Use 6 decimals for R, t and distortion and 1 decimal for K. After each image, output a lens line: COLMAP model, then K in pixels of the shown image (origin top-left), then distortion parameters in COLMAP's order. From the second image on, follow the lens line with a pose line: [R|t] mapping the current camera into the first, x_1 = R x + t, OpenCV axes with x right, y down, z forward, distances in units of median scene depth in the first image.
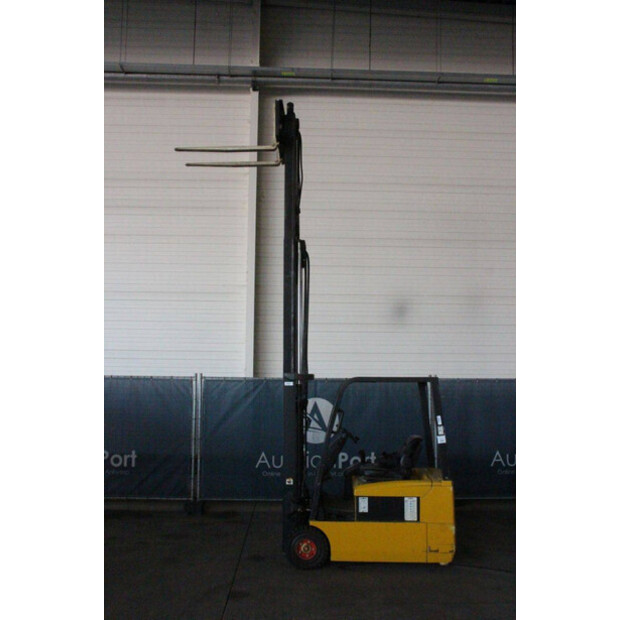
lens RADIAL K [[611.6, 0, 310.0], [0, 611.6, 310.0], [0, 0, 1]] dist [-0.110769, 0.123846]
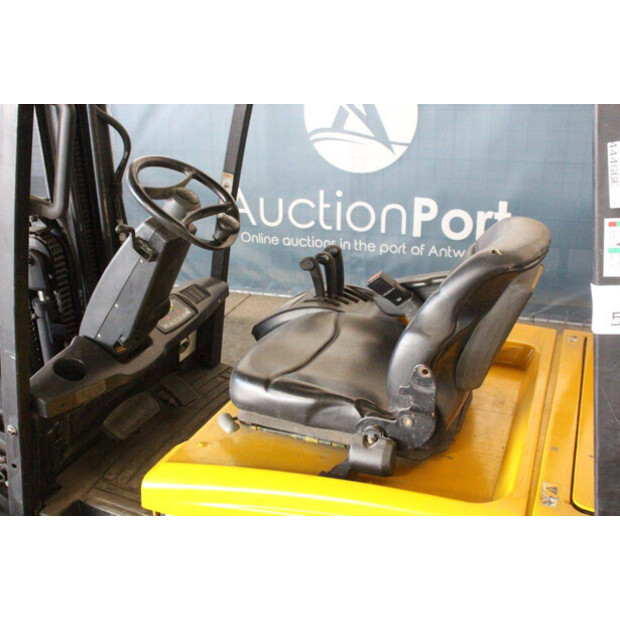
lens RADIAL K [[688.7, 0, 310.0], [0, 688.7, 310.0], [0, 0, 1]] dist [-0.061423, 0.010275]
pose [[0.939209, 0.100225, -0.328394, 0.193924], [0.064056, 0.888508, 0.454369, 0.131086], [0.337319, -0.447783, 0.828074, 0.813999]]
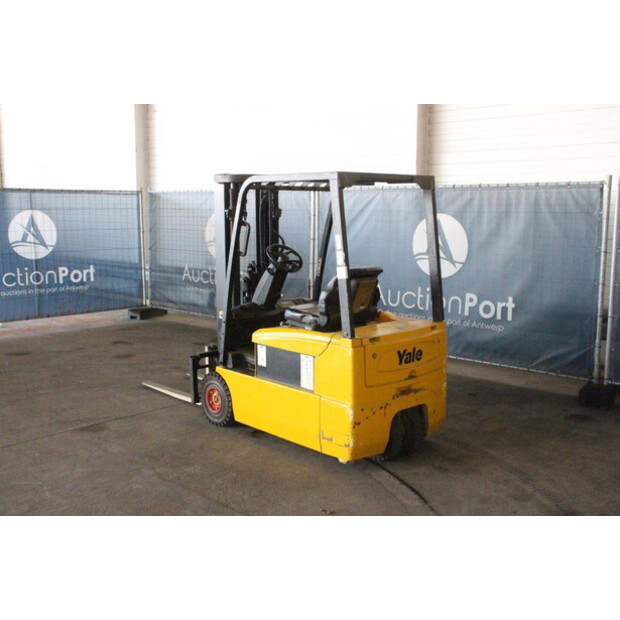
lens RADIAL K [[710.2, 0, 310.0], [0, 710.2, 310.0], [0, 0, 1]] dist [-0.098617, 0.285392]
pose [[0.713992, 0.097197, -0.693375, 0.679069], [0.085917, 0.970670, 0.224540, 0.081428], [0.694863, -0.219892, 0.684699, 0.455547]]
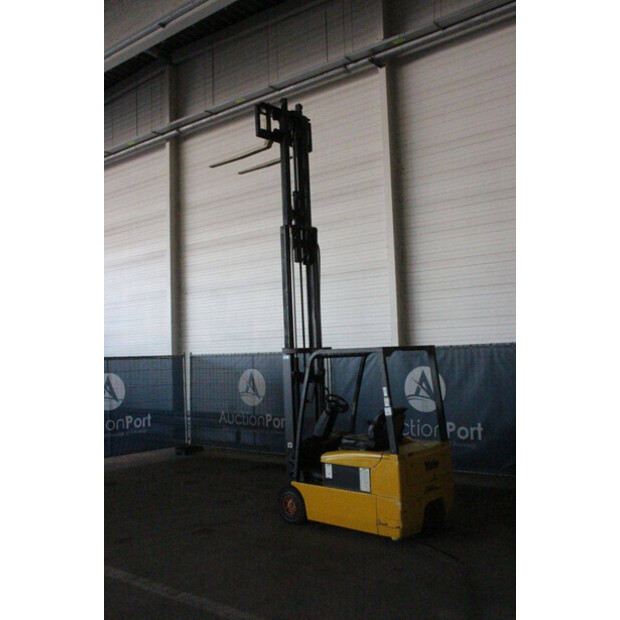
lens RADIAL K [[611.6, 0, 310.0], [0, 611.6, 310.0], [0, 0, 1]] dist [-0.110769, 0.123846]
pose [[0.763776, -0.078695, -0.640666, 0.729379], [0.114907, 0.993263, 0.014982, 0.024076], [0.635171, -0.085060, 0.767673, 0.187111]]
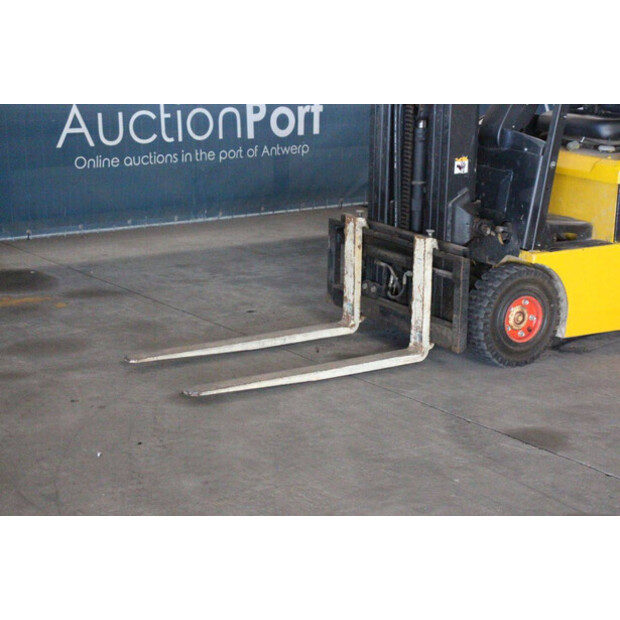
lens RADIAL K [[1464.9, 0, 310.0], [0, 1464.9, 310.0], [0, 0, 1]] dist [0.429831, 0.293289]
pose [[0.817335, -0.122924, 0.562897, -0.674853], [-0.087276, 0.939288, 0.331844, 0.057814], [-0.569514, -0.320355, 0.756985, 0.289190]]
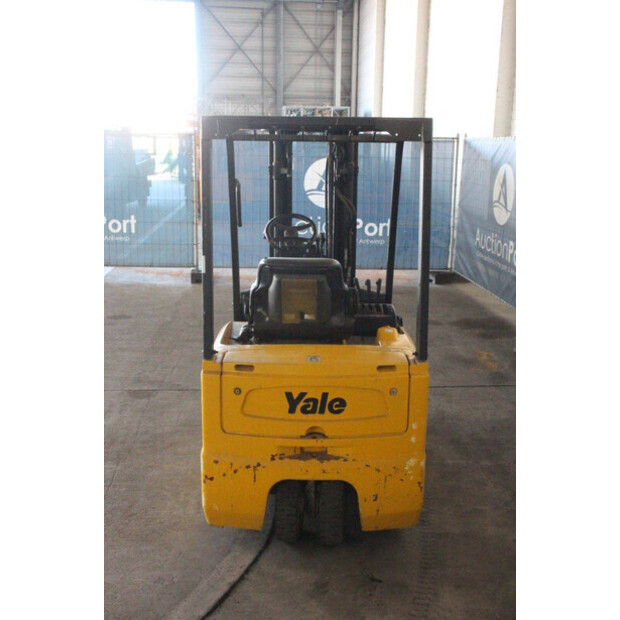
lens RADIAL K [[710.2, 0, 310.0], [0, 710.2, 310.0], [0, 0, 1]] dist [-0.098617, 0.285392]
pose [[0.040237, 0.219476, -0.974788, 0.697580], [0.107772, 0.968933, 0.222607, 0.135832], [0.993361, -0.114012, 0.015334, 1.028278]]
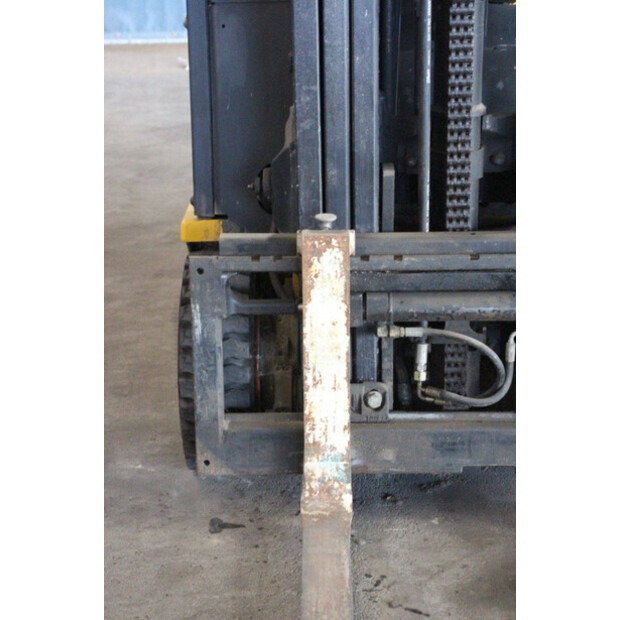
lens RADIAL K [[1464.9, 0, 310.0], [0, 1464.9, 310.0], [0, 0, 1]] dist [0.429831, 0.293289]
pose [[-0.027959, -0.303326, 0.952477, -0.436099], [-0.098314, 0.949064, 0.299353, 0.239496], [-0.994763, -0.085273, -0.056356, 1.100378]]
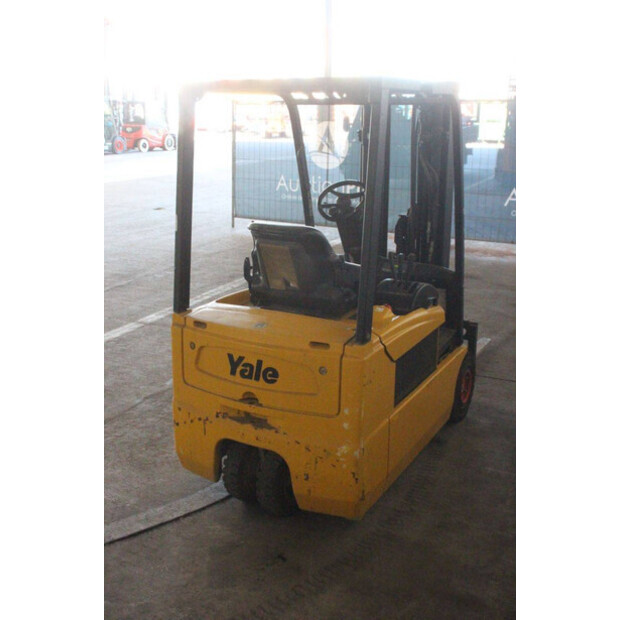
lens RADIAL K [[710.2, 0, 310.0], [0, 710.2, 310.0], [0, 0, 1]] dist [-0.098617, 0.285392]
pose [[-0.454758, 0.234376, -0.859222, 0.628442], [0.100926, 0.972099, 0.211749, 0.167893], [0.884878, 0.009577, -0.465724, 1.292459]]
